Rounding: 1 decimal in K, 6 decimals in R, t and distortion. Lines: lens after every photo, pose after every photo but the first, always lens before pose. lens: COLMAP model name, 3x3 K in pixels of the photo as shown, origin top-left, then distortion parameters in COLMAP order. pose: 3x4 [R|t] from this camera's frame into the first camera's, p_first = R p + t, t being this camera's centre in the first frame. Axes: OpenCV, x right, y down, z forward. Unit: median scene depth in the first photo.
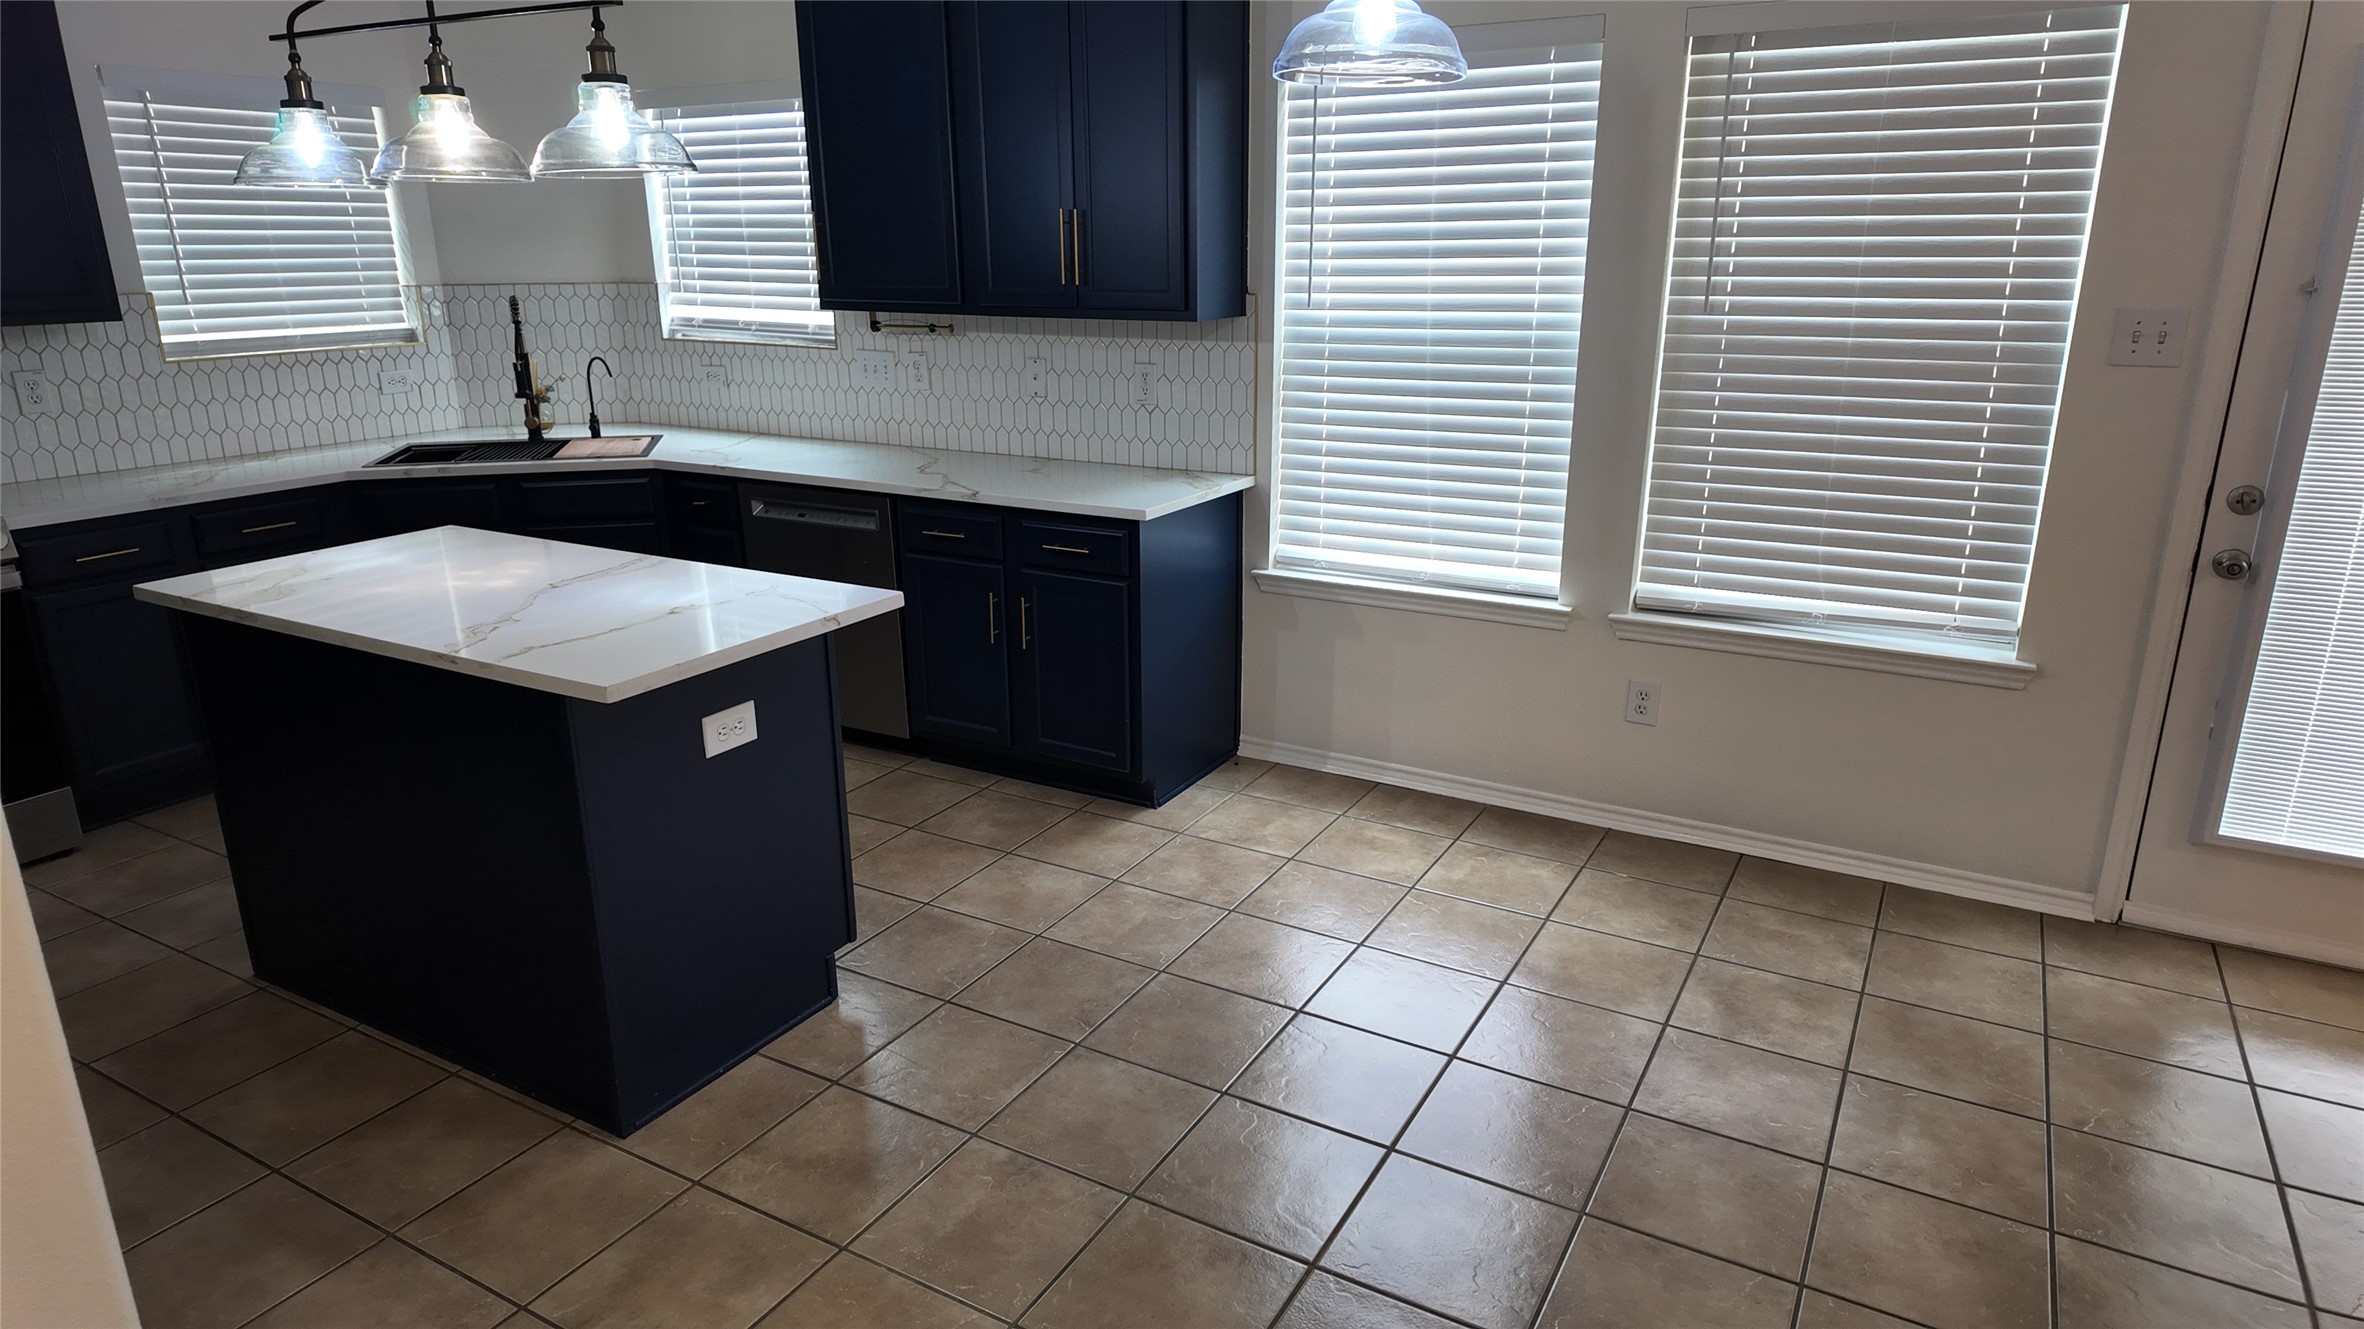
lens RADIAL K [[1425.6, 0, 1189.5], [0, 1425.6, 671.9], [0, 0, 1]] dist [0.059721, -0.050486]
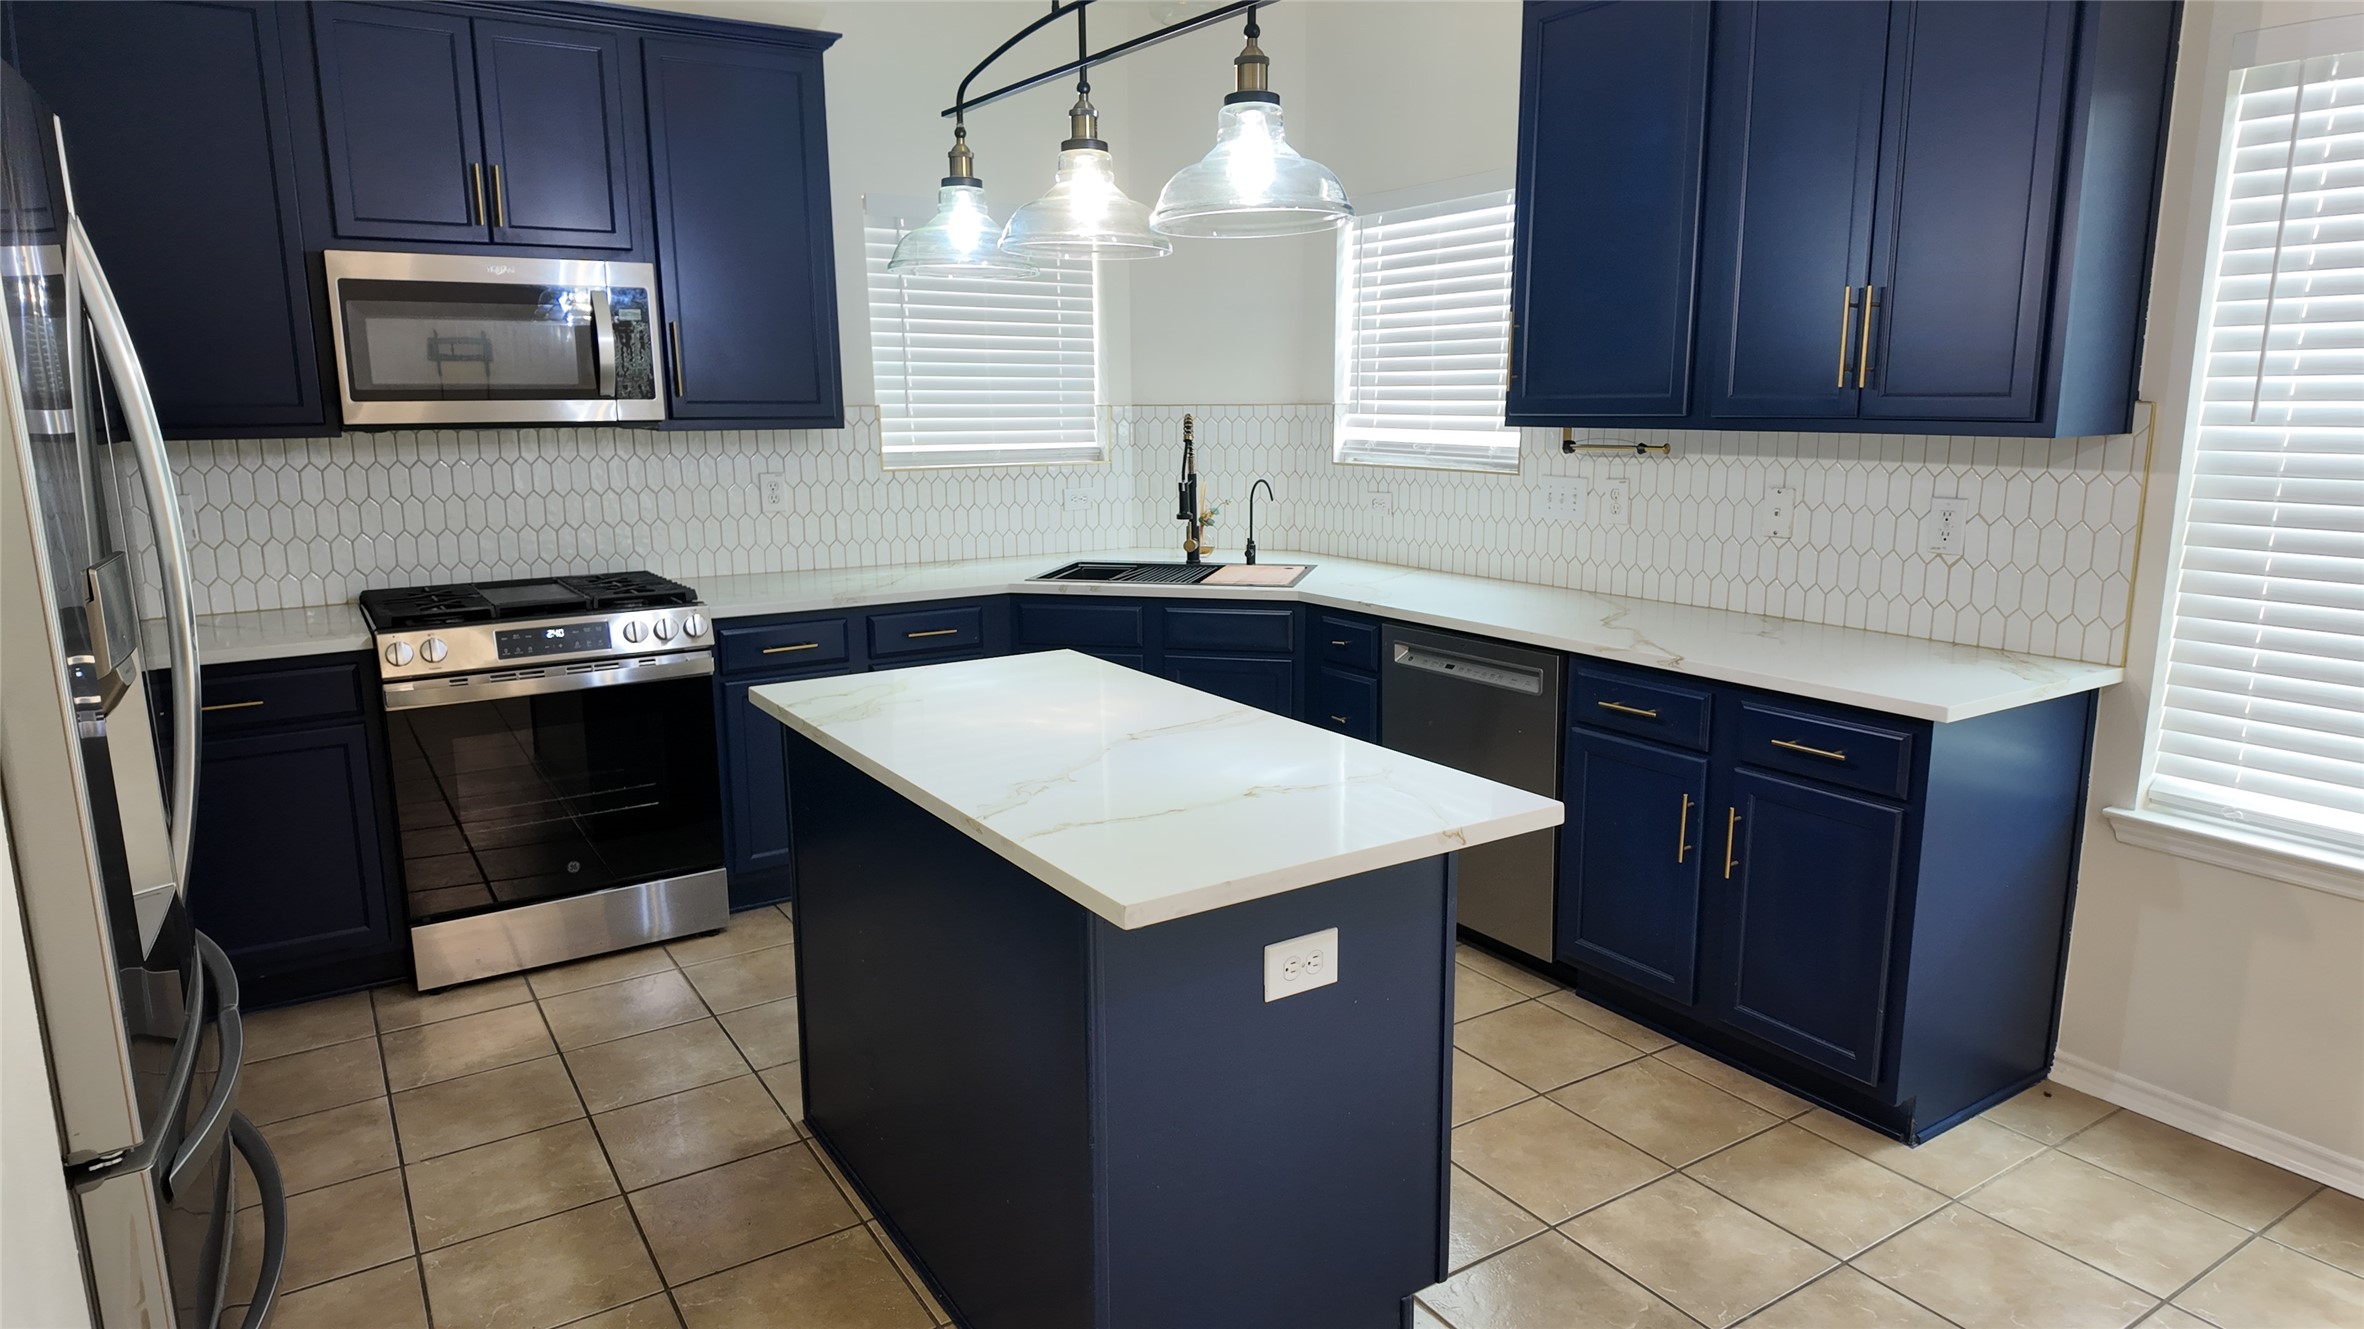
lens RADIAL K [[1425.6, 0, 1170.6], [0, 1425.6, 658.3], [0, 0, 1]] dist [0.059721, -0.050486]
pose [[0.887687, 0.085635, -0.452415, -0.043708], [-0.133241, 0.988290, -0.074365, -0.032934], [0.440749, 0.126293, 0.888702, 0.205111]]
